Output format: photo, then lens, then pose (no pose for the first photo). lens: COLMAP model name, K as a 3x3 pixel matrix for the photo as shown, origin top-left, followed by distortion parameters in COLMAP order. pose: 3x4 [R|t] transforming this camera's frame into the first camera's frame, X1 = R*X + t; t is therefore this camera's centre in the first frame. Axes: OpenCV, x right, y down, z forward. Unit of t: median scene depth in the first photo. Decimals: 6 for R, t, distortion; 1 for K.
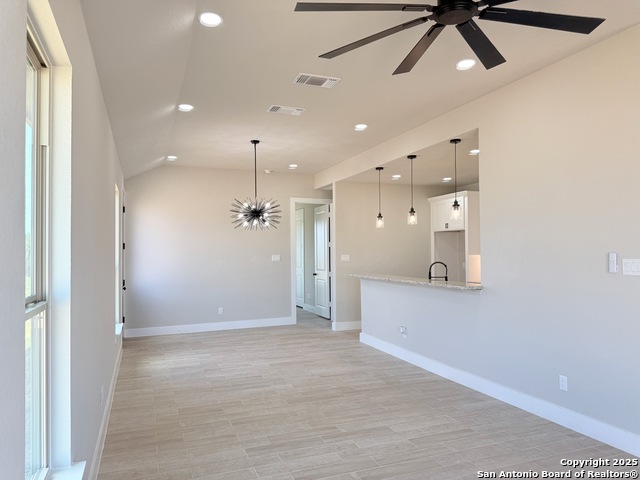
lens RADIAL K [[452.3, 0, 320.0], [0, 452.3, 240.0], [0, 0, 1]] dist [0.056864, -0.072533]
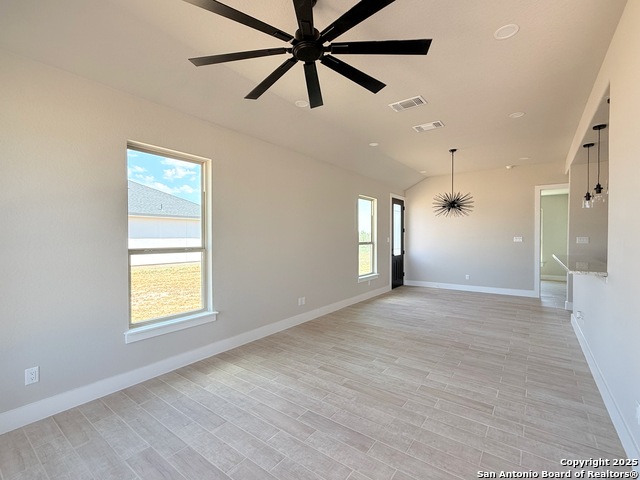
lens RADIAL K [[295.2, 0, 320.0], [0, 295.2, 240.0], [0, 0, 1]] dist [-0.000282, -0.000181]
pose [[0.526685, 0.015834, -0.849913, 0.566994], [0.018938, 0.999360, 0.030354, 0.018006], [0.849850, -0.032083, 0.526048, 0.294381]]
